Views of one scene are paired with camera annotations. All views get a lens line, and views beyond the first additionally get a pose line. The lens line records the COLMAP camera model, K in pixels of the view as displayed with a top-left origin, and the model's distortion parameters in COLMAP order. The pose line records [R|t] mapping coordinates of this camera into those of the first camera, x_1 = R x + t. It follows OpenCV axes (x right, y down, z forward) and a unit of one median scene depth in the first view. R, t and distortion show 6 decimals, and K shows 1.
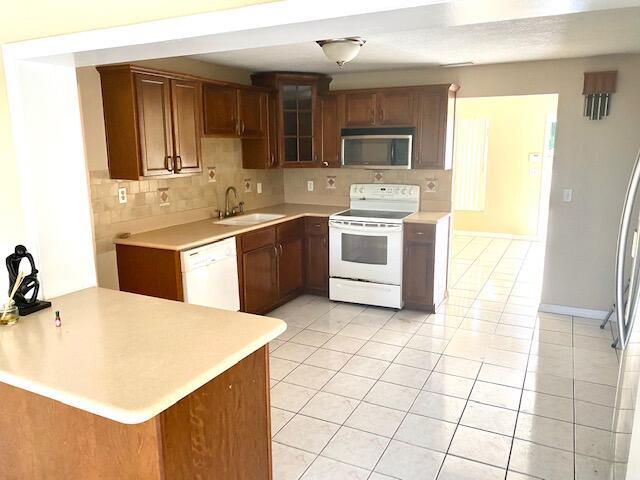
lens RADIAL K [[493.5, 0, 320.0], [0, 493.5, 240.0], [0, 0, 1]] dist [0.013601, -0.006329]
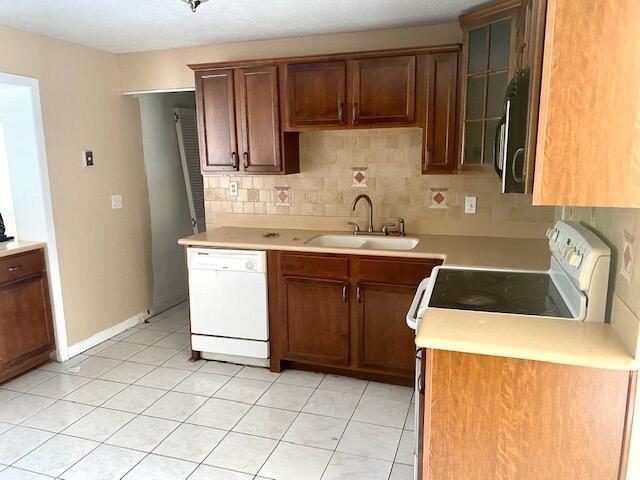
lens RADIAL K [[493.5, 0, 320.0], [0, 493.5, 240.0], [0, 0, 1]] dist [0.013601, -0.006329]
pose [[0.140741, 0.178358, -0.973848, 0.561286], [-0.176946, 0.972333, 0.152508, -0.148812], [0.974106, 0.150854, 0.168407, 0.855126]]
